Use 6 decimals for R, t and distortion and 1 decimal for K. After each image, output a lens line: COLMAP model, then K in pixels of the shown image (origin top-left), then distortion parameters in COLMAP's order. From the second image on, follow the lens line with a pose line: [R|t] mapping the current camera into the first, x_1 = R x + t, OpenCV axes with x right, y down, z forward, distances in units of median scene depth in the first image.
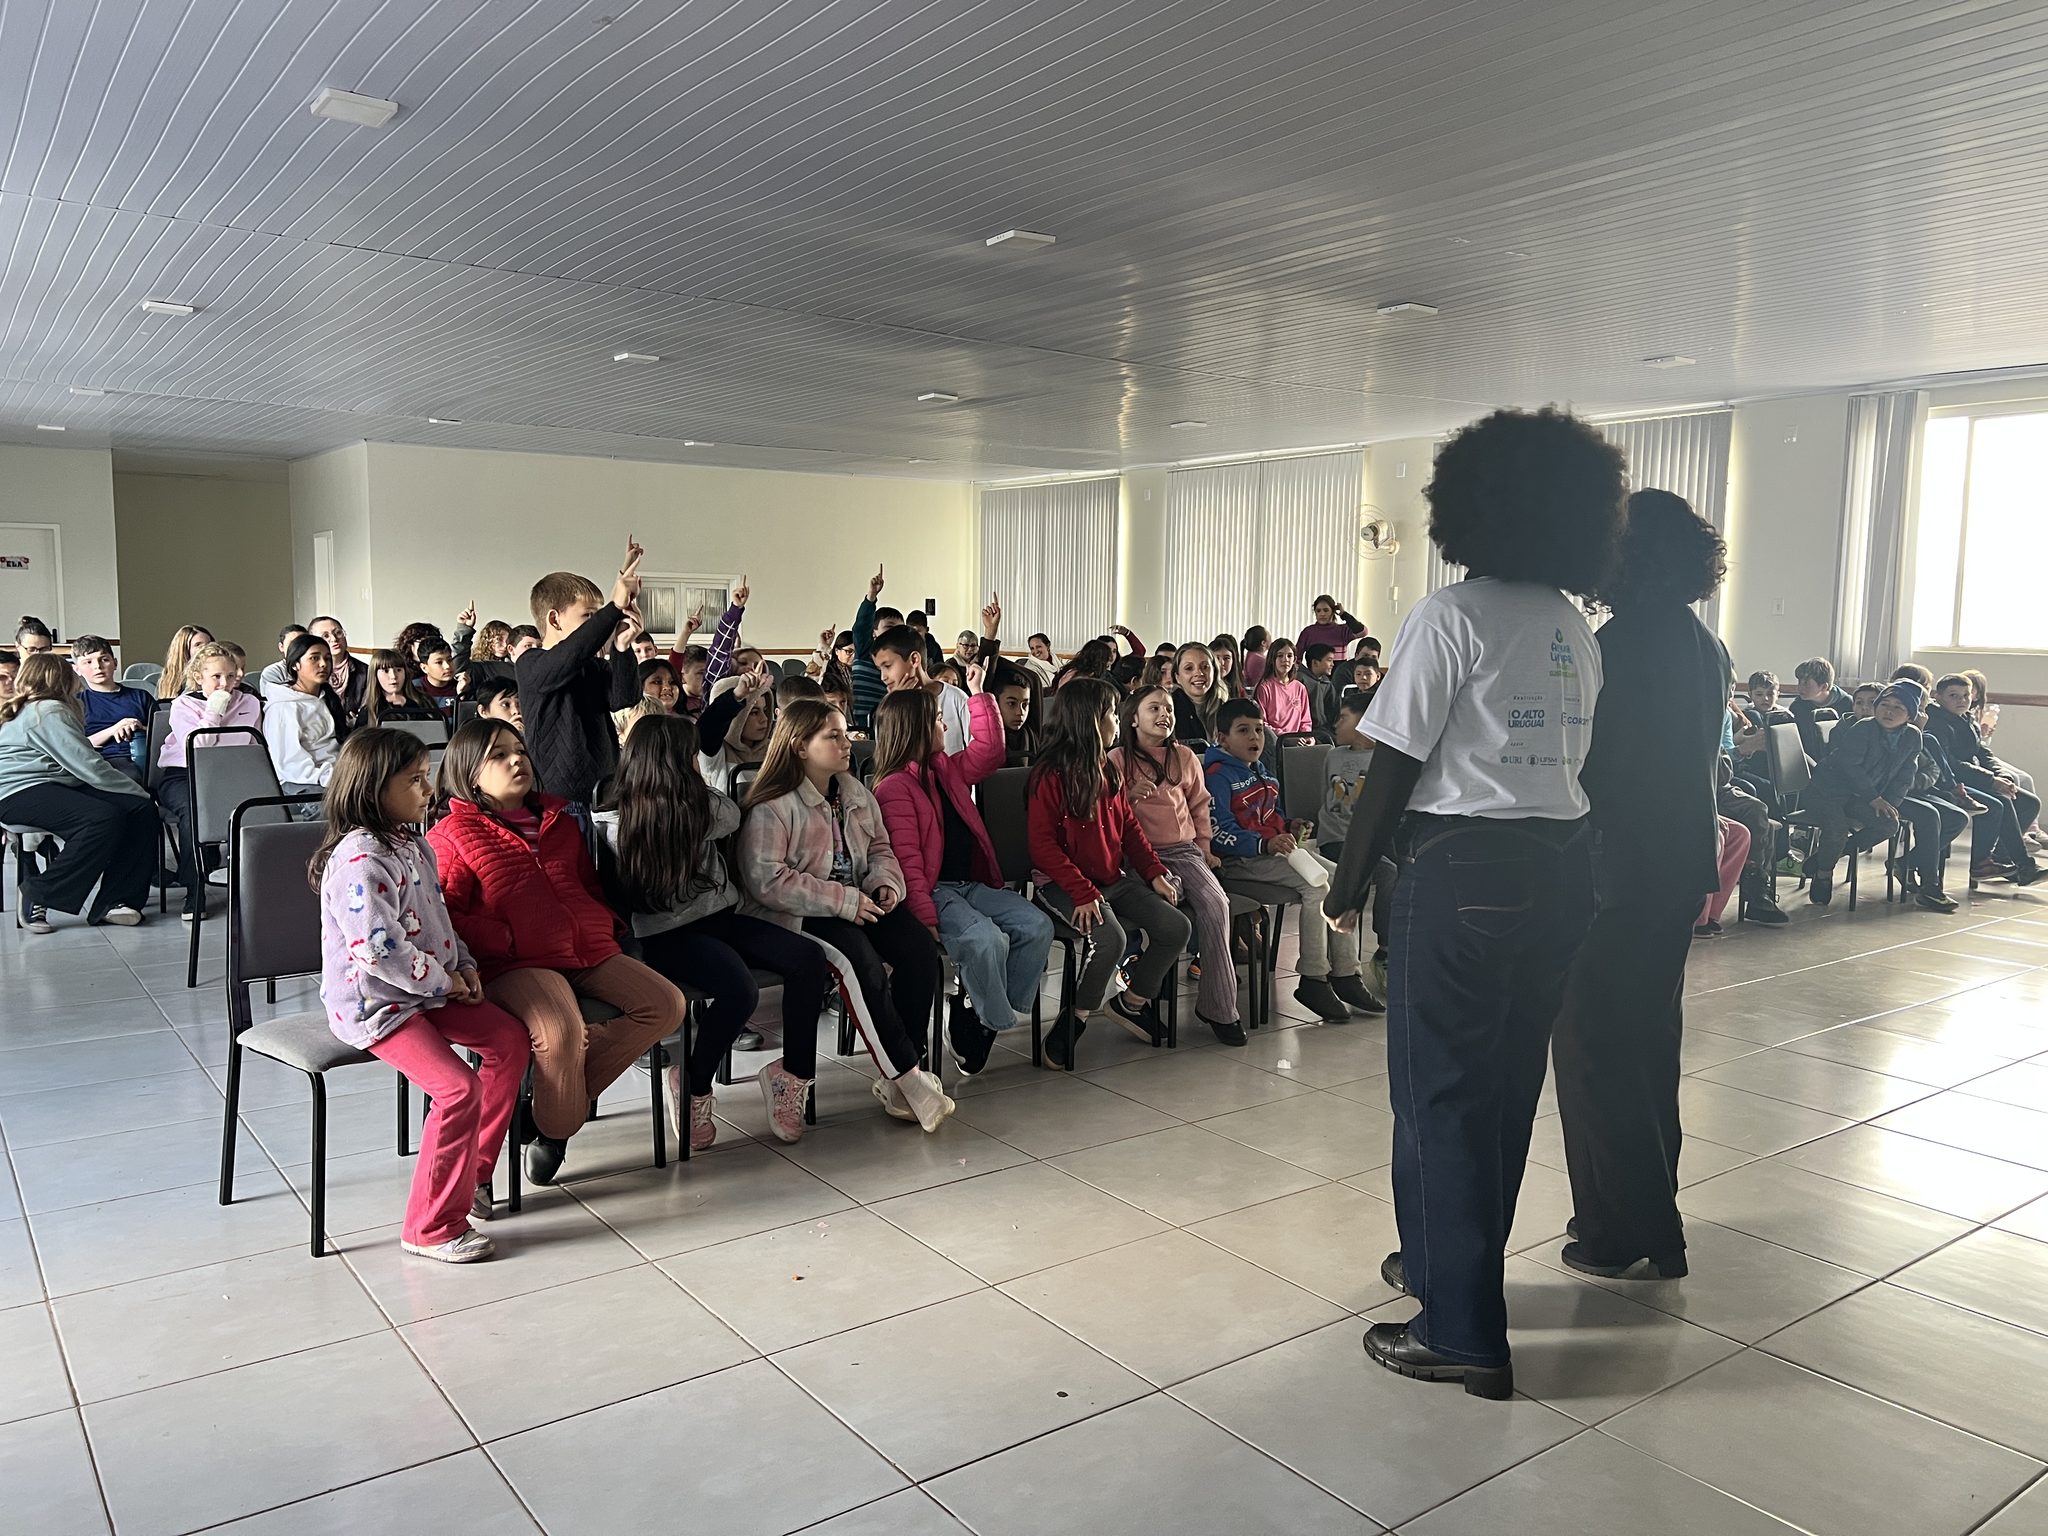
lens RADIAL K [[1528.7, 0, 1016.2], [0, 1528.7, 770.0], [0, 0, 1]] dist [0.050683, -0.050480]
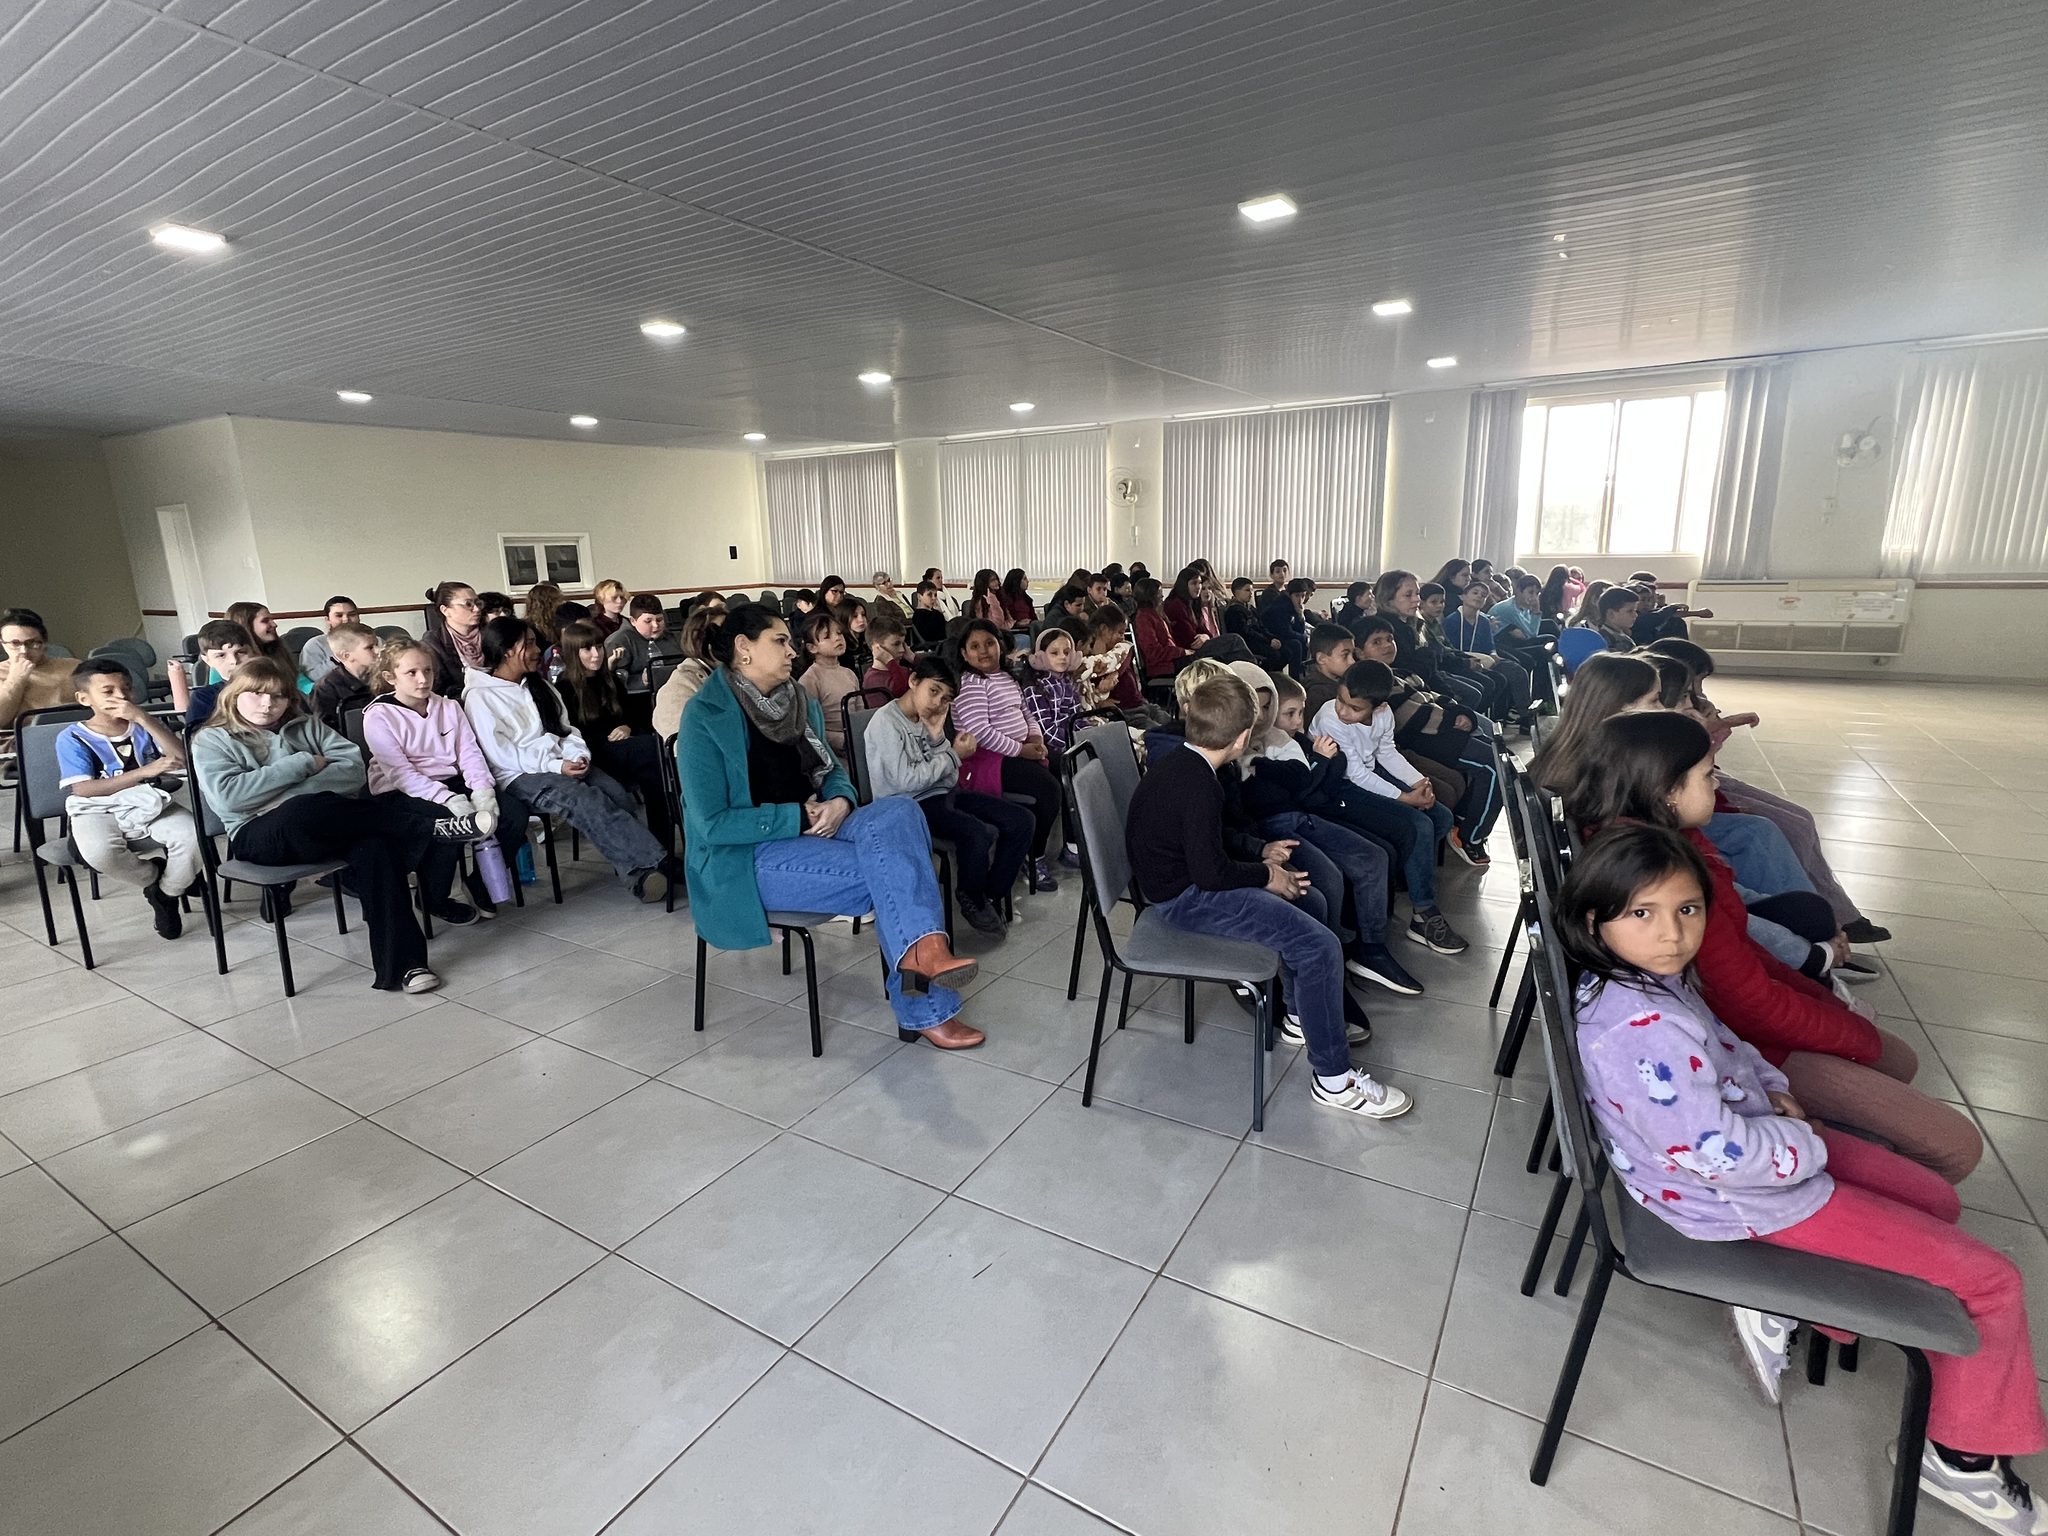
lens RADIAL K [[969.7, 0, 1030.5], [0, 969.7, 772.5], [0, 0, 1]] dist [0.003998, -0.000744]
pose [[0.922909, -0.123367, 0.364718, -0.296262], [0.075852, 0.986970, 0.141903, -0.040353], [-0.377472, -0.103299, 0.920242, 0.255913]]
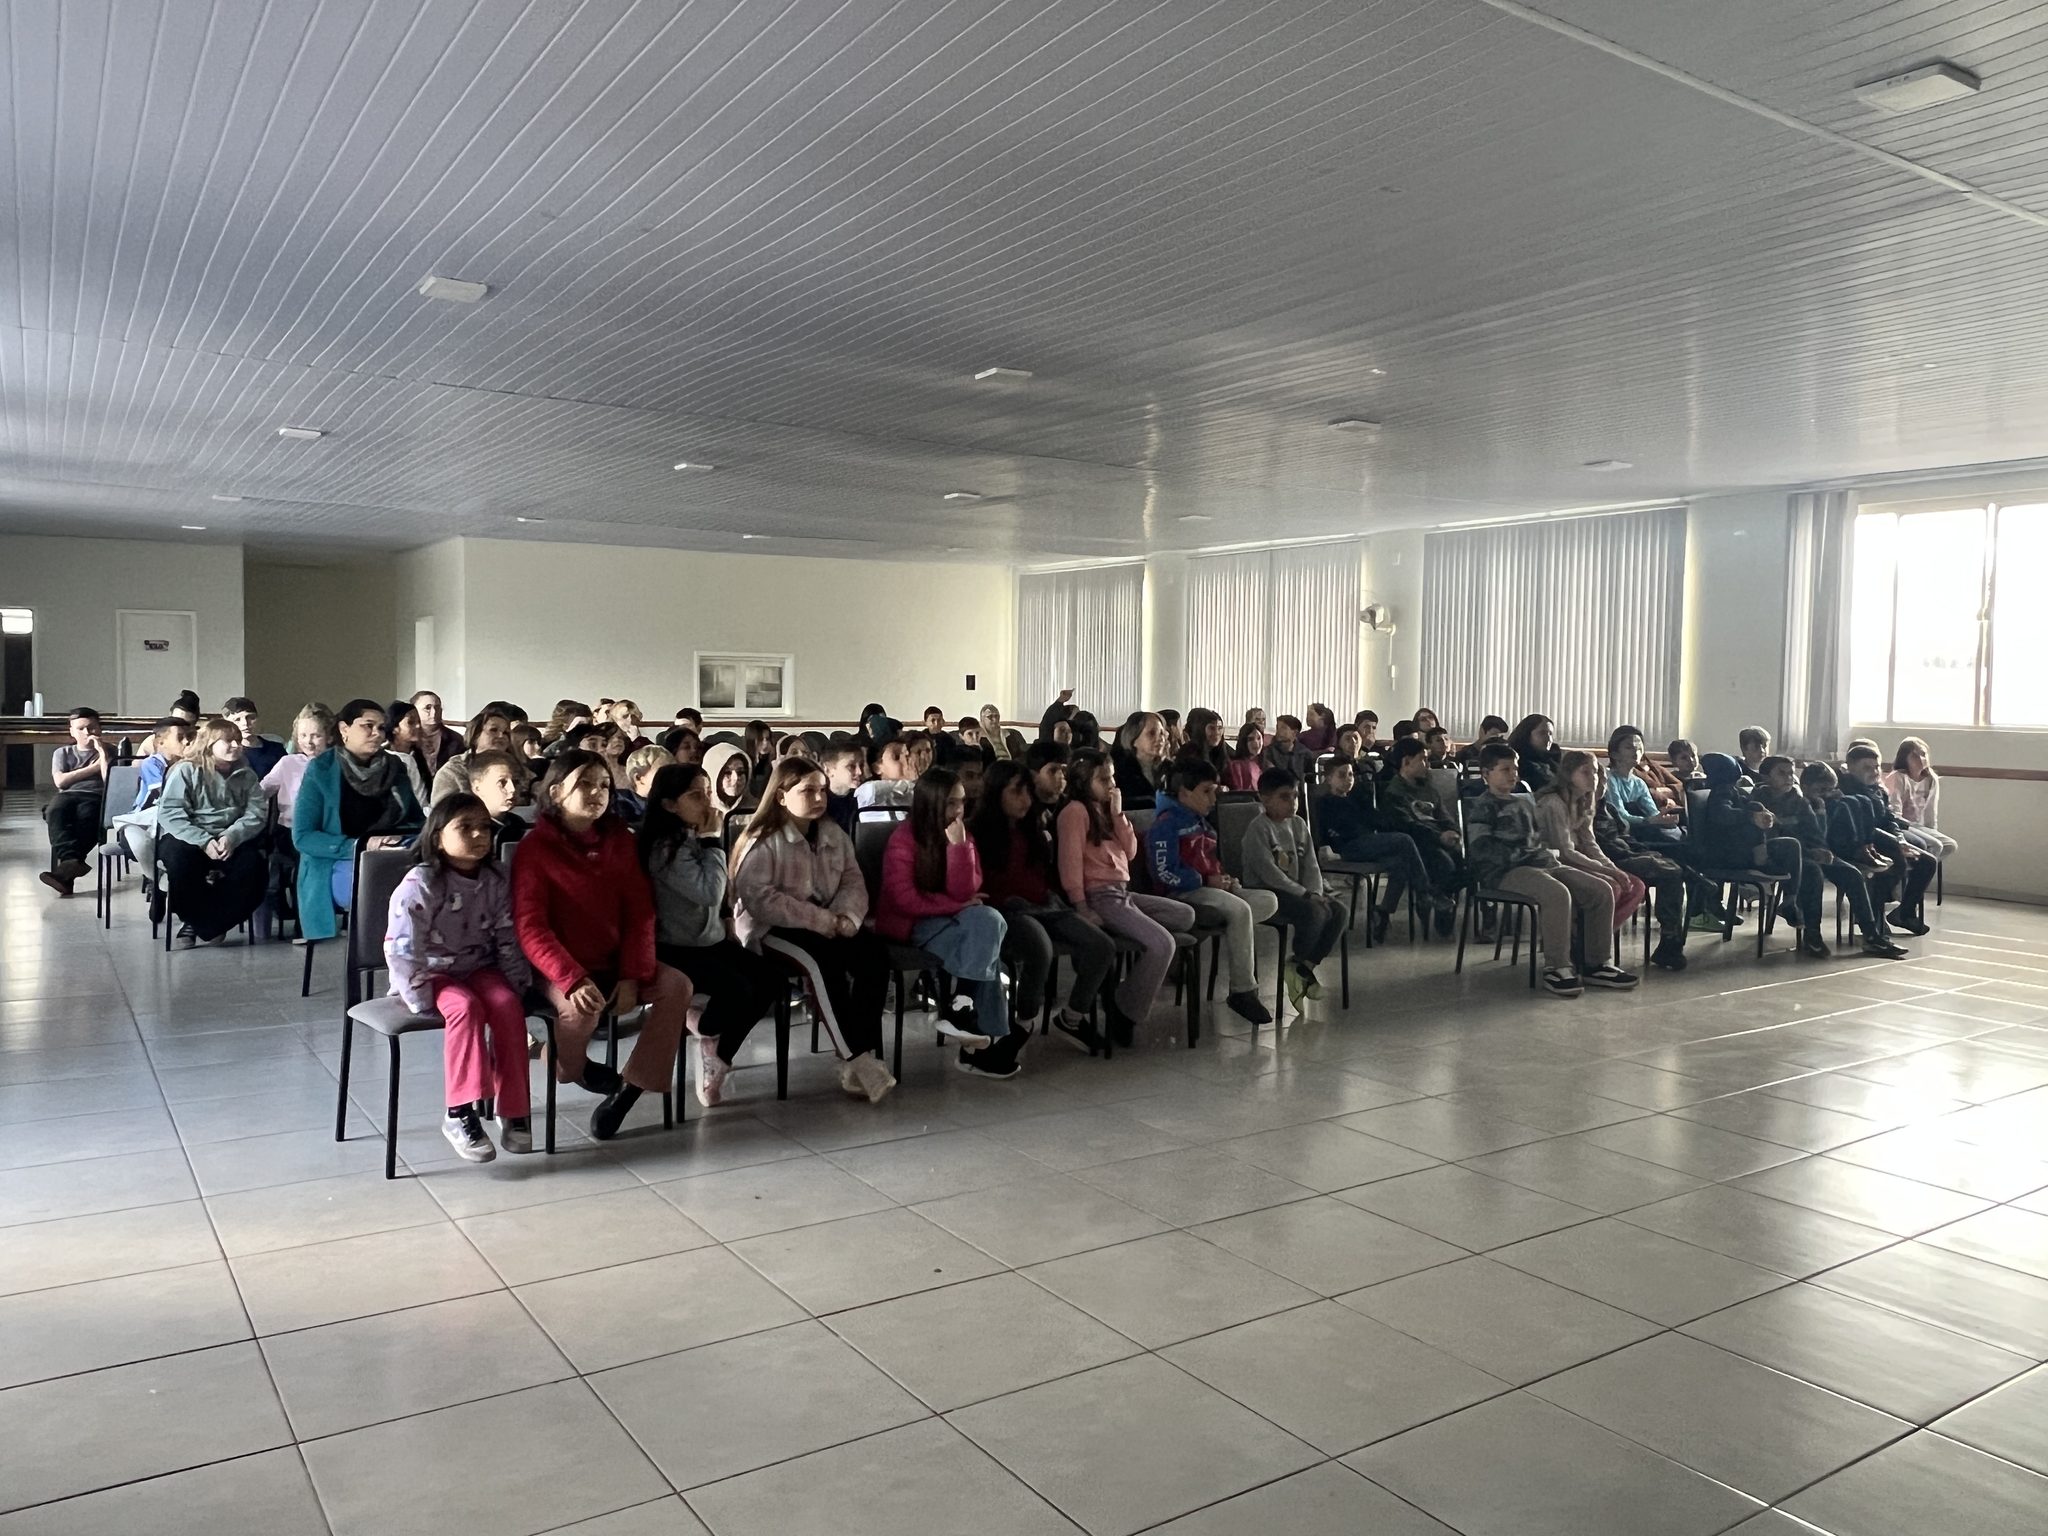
lens RADIAL K [[1528.7, 0, 1014.7], [0, 1528.7, 766.6], [0, 0, 1]] dist [0.050683, -0.050480]
pose [[0.998467, 0.003841, -0.055223, 0.054204], [-0.006643, 0.998694, -0.050654, 0.010503], [0.054957, 0.050943, 0.997188, -0.112902]]
